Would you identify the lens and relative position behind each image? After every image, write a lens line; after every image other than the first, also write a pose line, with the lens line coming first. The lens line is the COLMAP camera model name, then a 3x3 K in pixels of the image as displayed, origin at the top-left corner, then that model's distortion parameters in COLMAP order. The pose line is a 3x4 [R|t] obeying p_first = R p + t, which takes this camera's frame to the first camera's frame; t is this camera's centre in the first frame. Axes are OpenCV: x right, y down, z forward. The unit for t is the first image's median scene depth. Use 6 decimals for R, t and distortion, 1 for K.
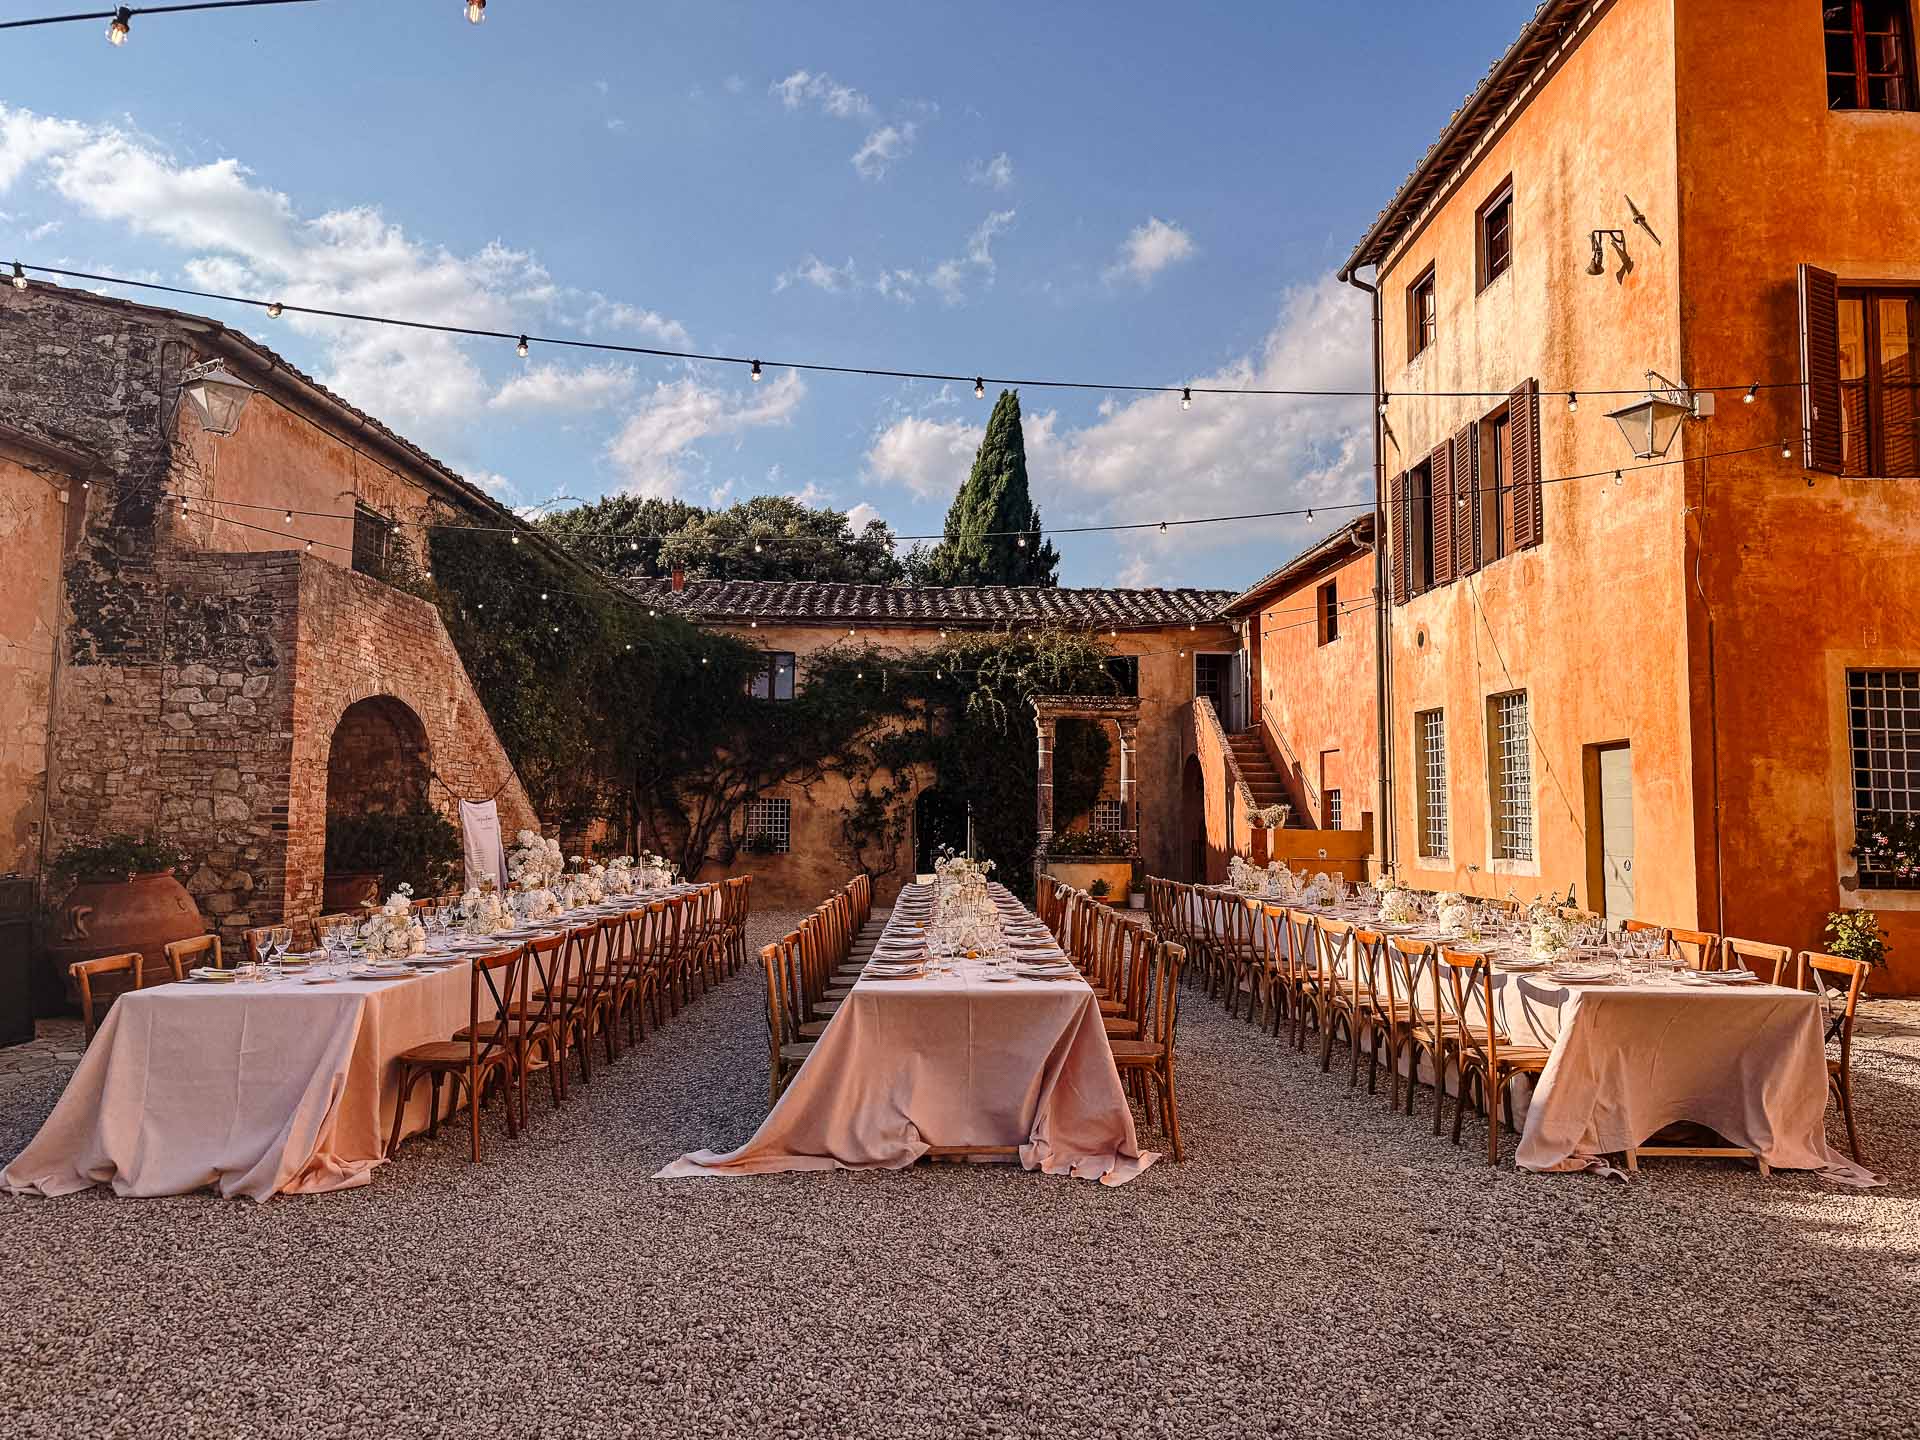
lens RADIAL K [[1335.9, 0, 962.4], [0, 1335.9, 718.6], [0, 0, 1]] dist [0.005377, 0.000316]
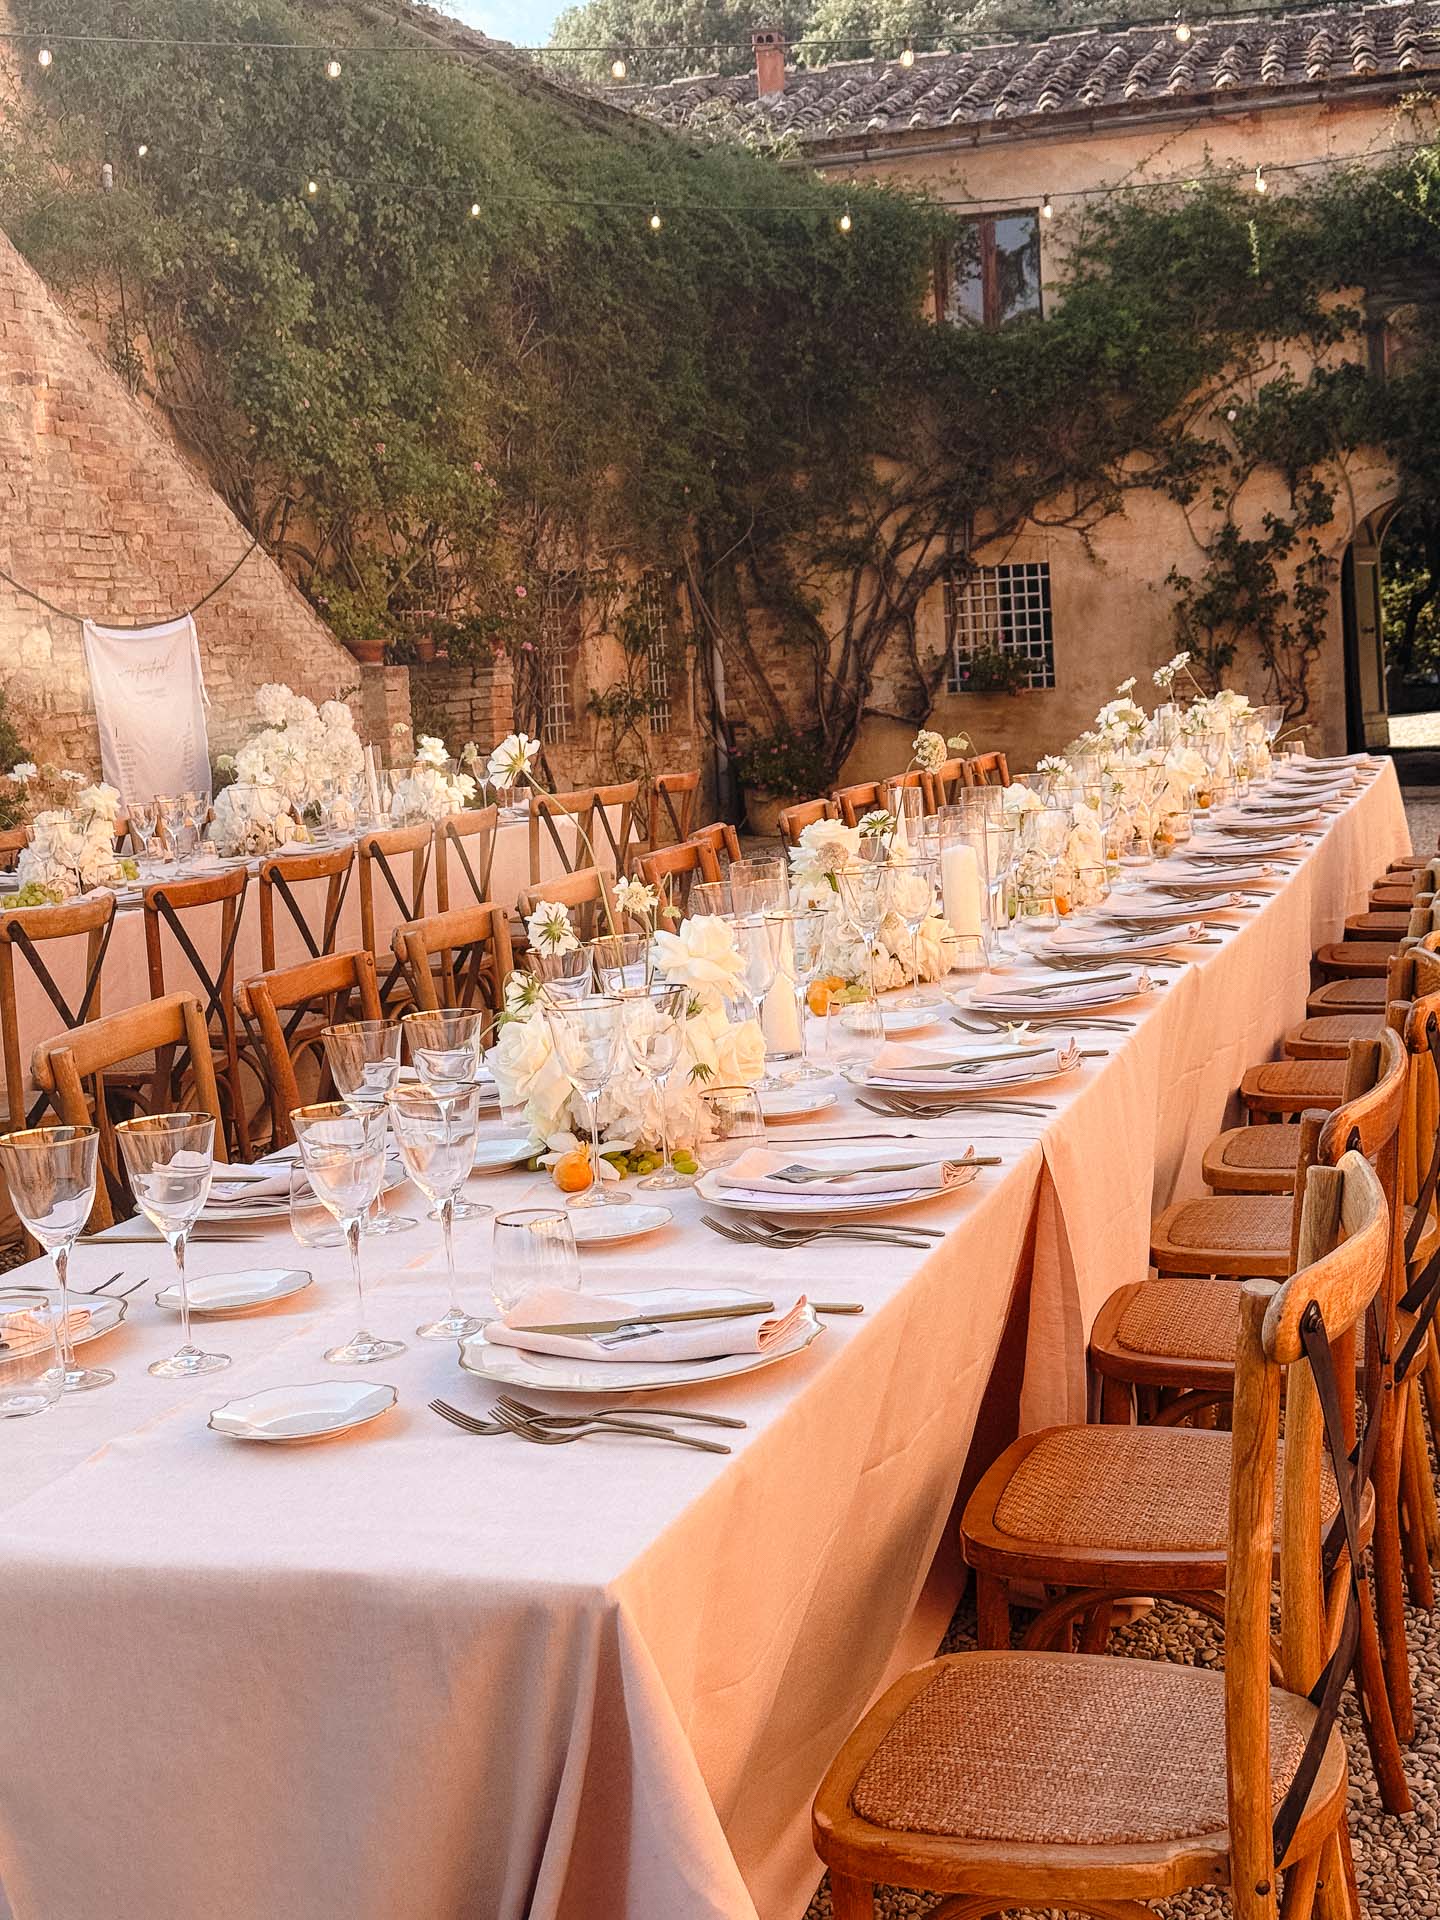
lens RADIAL K [[2683.9, 0, 719.7], [0, 2683.9, 958.0], [0, 0, 1]] dist [0.046069, 0.000000]
pose [[0.947434, -0.031883, -0.318360, 0.041639], [0.095269, 0.978001, 0.185576, 0.013958], [0.305440, -0.206151, 0.929628, 0.140524]]
